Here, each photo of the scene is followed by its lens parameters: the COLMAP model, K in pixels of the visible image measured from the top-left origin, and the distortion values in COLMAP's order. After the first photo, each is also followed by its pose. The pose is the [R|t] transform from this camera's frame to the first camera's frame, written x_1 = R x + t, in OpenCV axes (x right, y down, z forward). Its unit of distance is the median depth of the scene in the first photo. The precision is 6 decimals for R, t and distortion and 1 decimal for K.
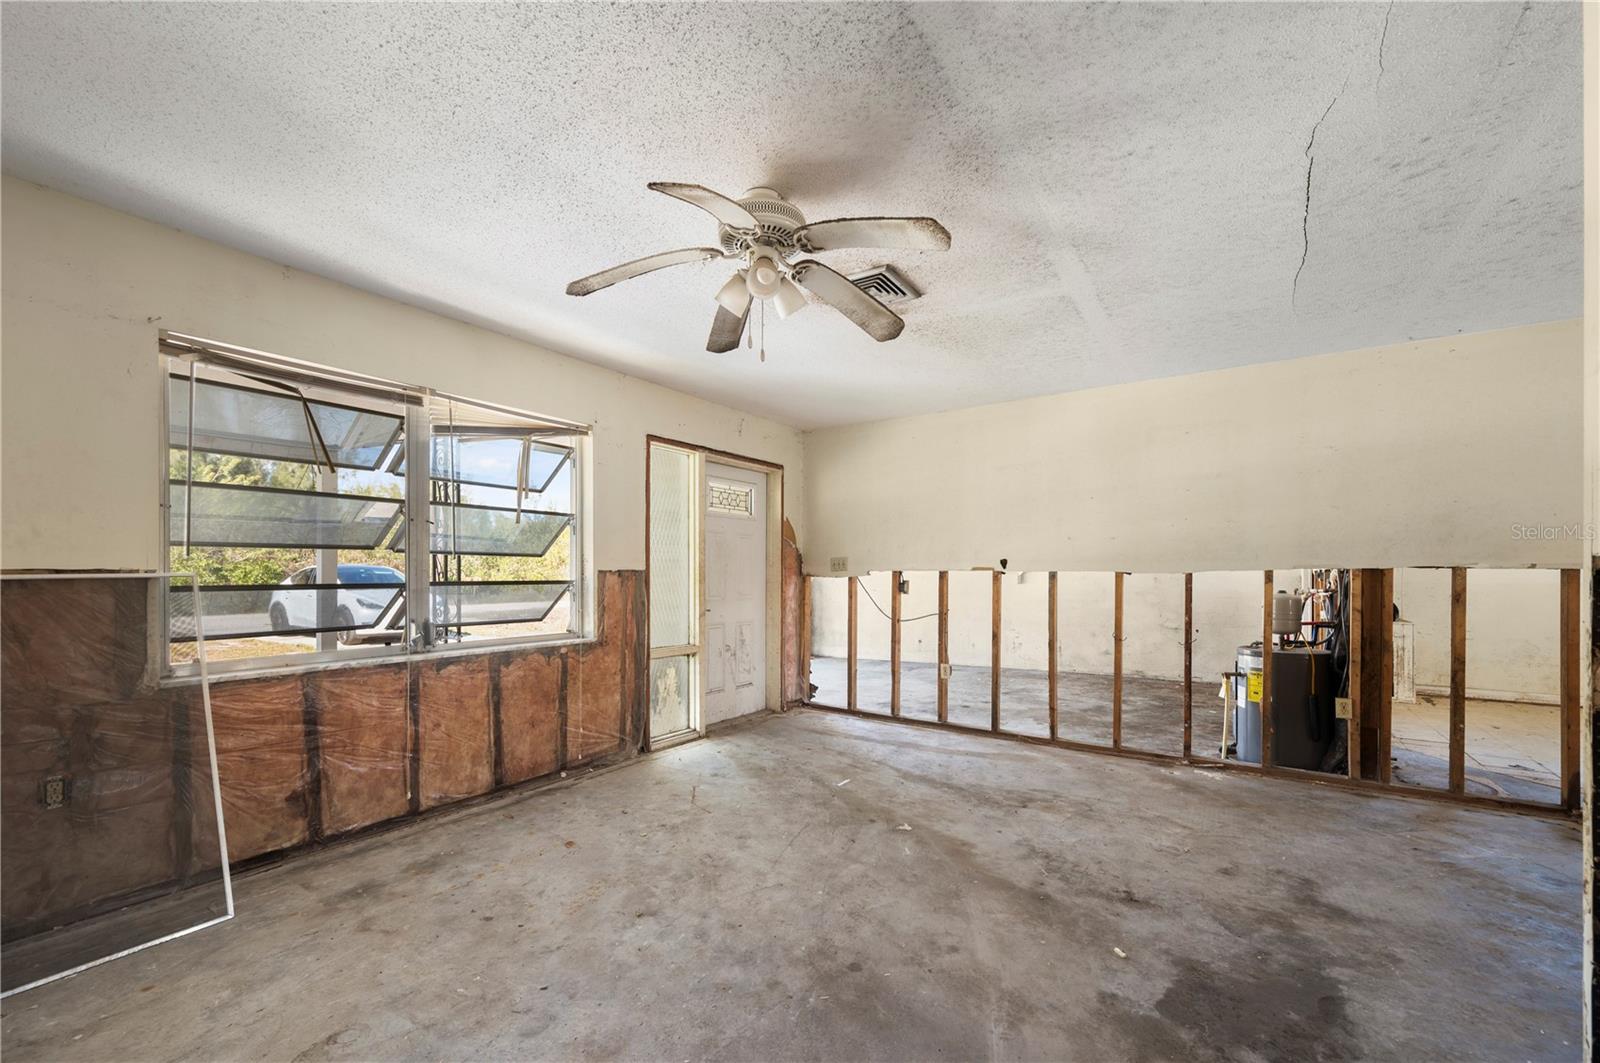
lens RADIAL K [[643.5, 0, 798.3], [0, 643.5, 570.4], [0, 0, 1]] dist [-0.000802, -0.000176]
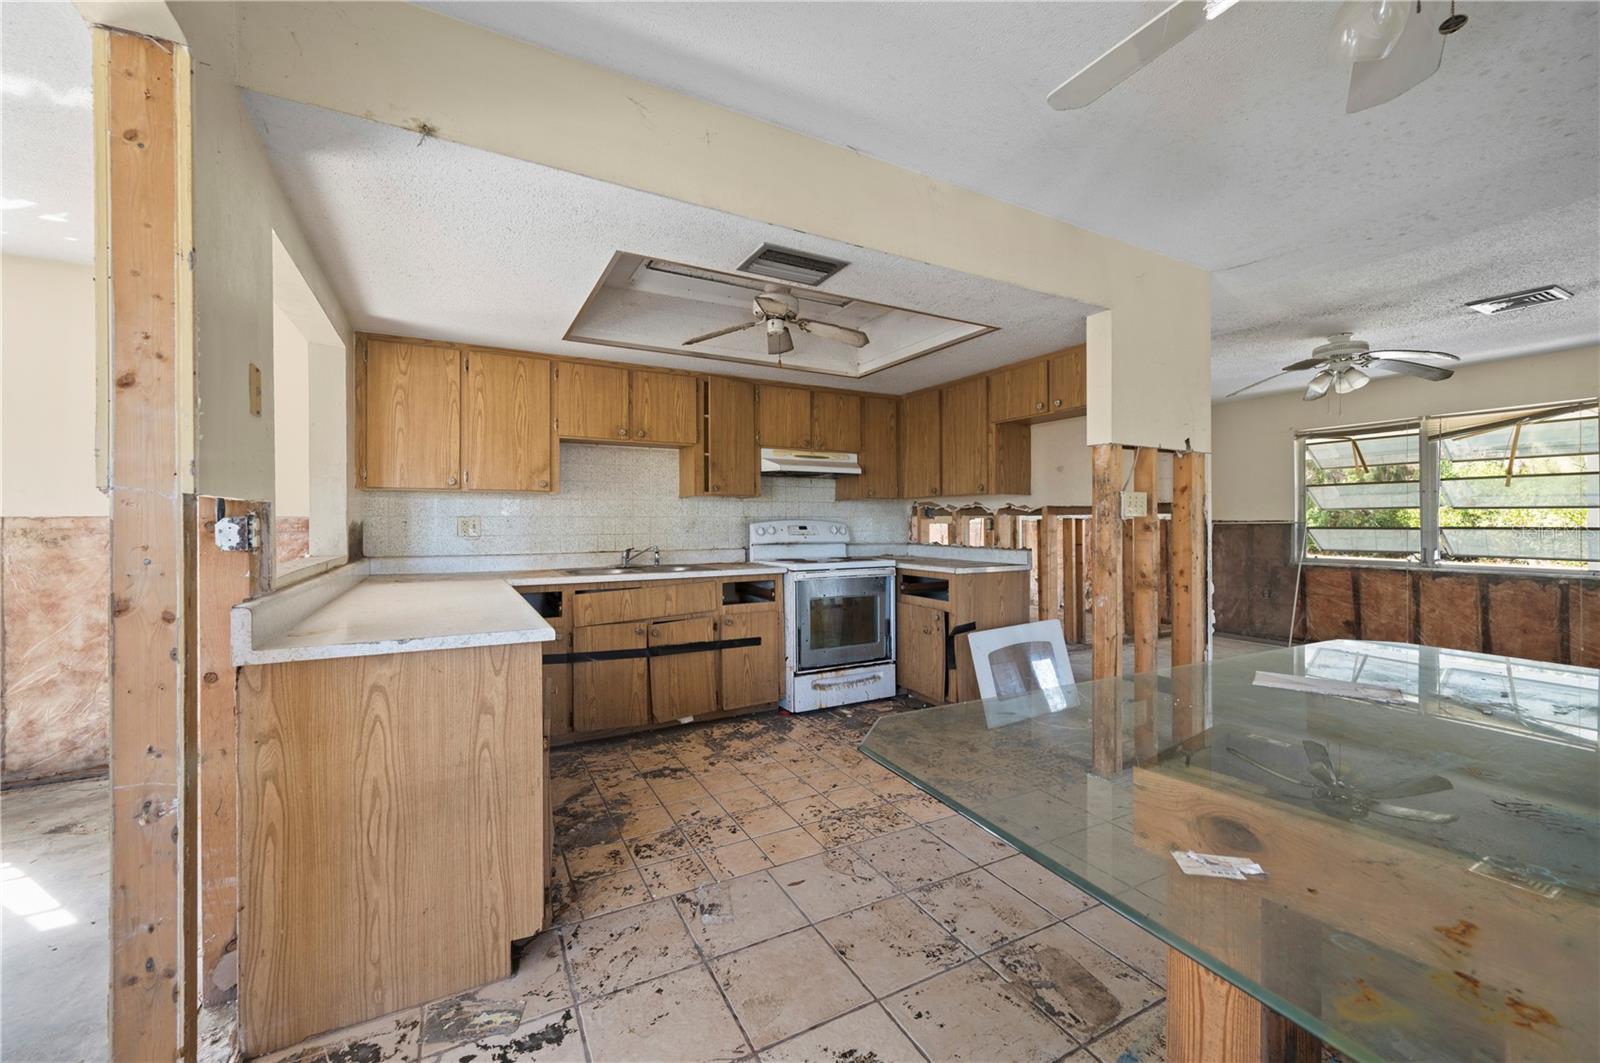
lens RADIAL K [[632.6, 0, 806.5], [0, 632.6, 524.1], [0, 0, 1]] dist [-0.000239, 0.000156]
pose [[-0.451801, 0.000181, -0.892119, 1.705466], [0.003202, 0.999994, -0.001419, 0.008247], [0.892113, -0.003498, -0.451799, 0.276959]]
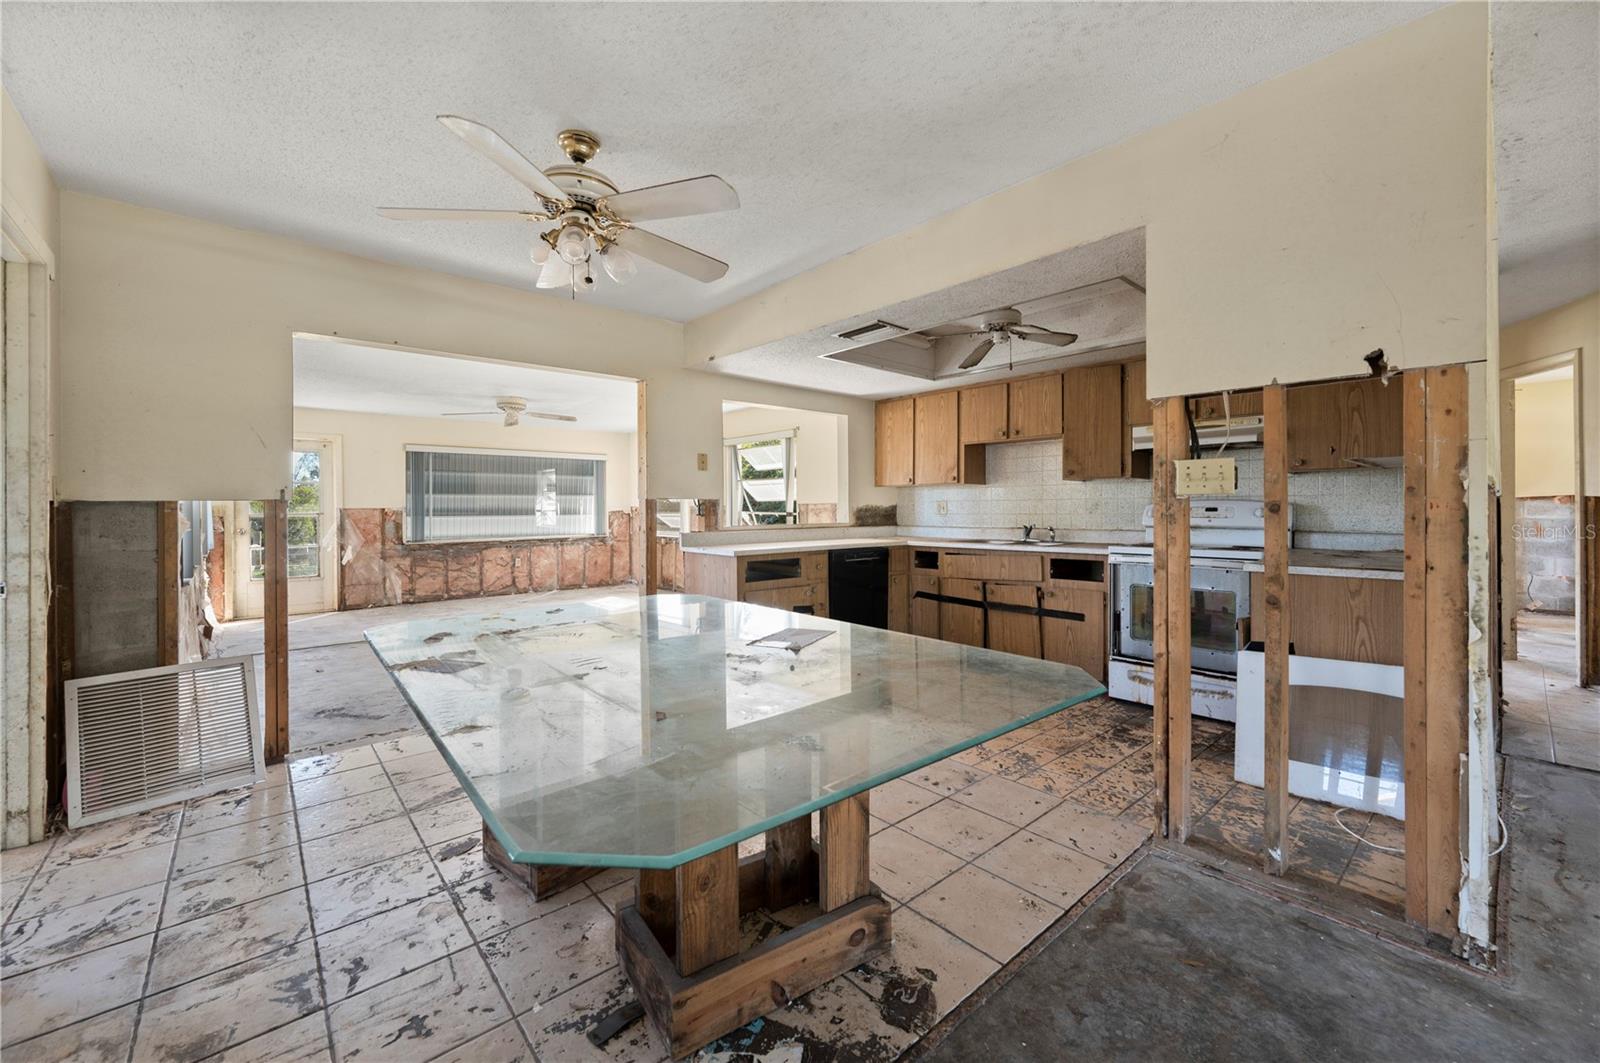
lens RADIAL K [[639.8, 0, 799.9], [0, 639.8, 510.8], [0, 0, 1]] dist [-0.001544, -0.000081]
pose [[-0.969926, 0.002714, 0.243385, 0.898192], [0.003613, 0.999988, 0.003247, 0.010533], [-0.243374, 0.004029, -0.969924, 1.031660]]
